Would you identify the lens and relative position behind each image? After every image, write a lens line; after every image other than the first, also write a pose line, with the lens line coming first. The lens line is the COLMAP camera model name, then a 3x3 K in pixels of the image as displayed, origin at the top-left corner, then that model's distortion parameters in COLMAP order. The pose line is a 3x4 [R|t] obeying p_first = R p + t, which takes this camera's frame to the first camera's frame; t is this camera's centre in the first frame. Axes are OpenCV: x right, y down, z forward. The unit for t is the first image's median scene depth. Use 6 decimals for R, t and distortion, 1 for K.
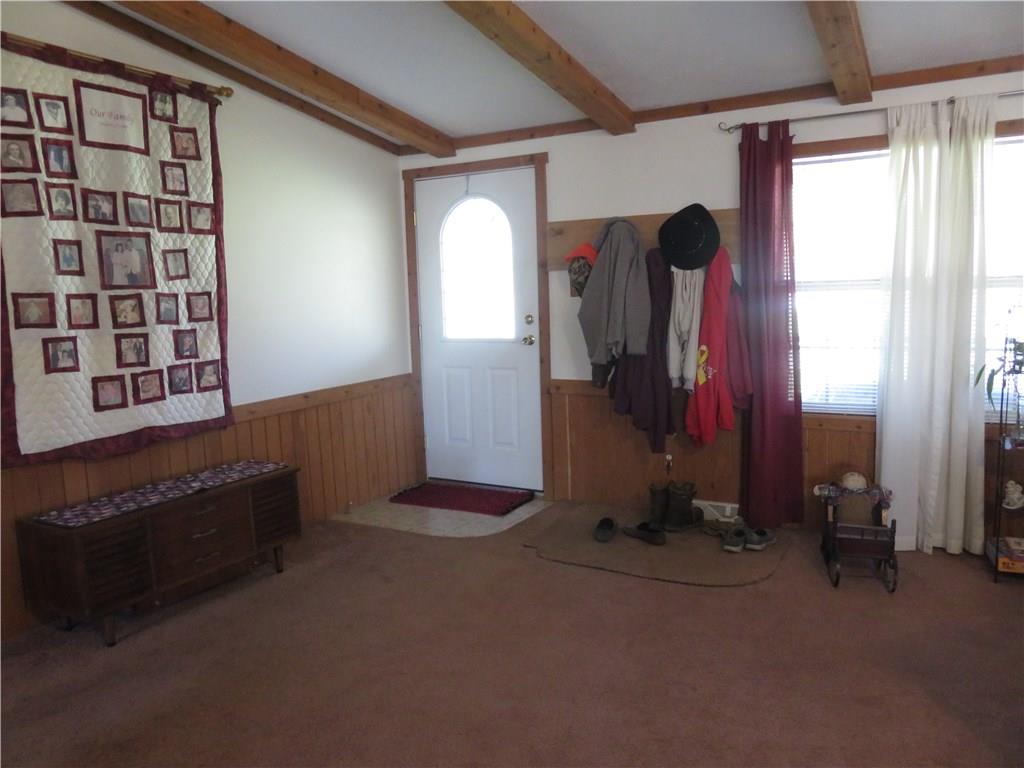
lens RADIAL K [[759.6, 0, 512.0], [0, 759.6, 384.0], [0, 0, 1]] dist [-0.023915, 0.005003]
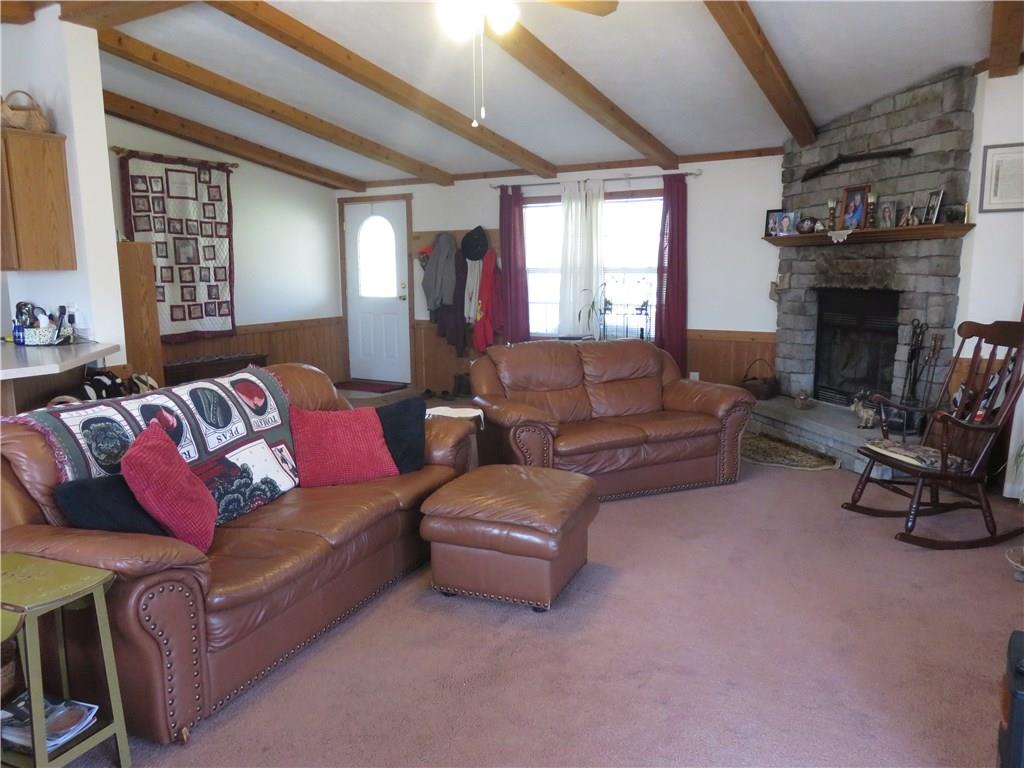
lens RADIAL K [[759.6, 0, 512.0], [0, 759.6, 384.0], [0, 0, 1]] dist [-0.023915, 0.005003]
pose [[0.999488, 0.026676, -0.017643, 0.418388], [-0.026179, 0.999269, 0.027848, 0.117559], [0.018373, -0.027372, 0.999456, -1.036291]]
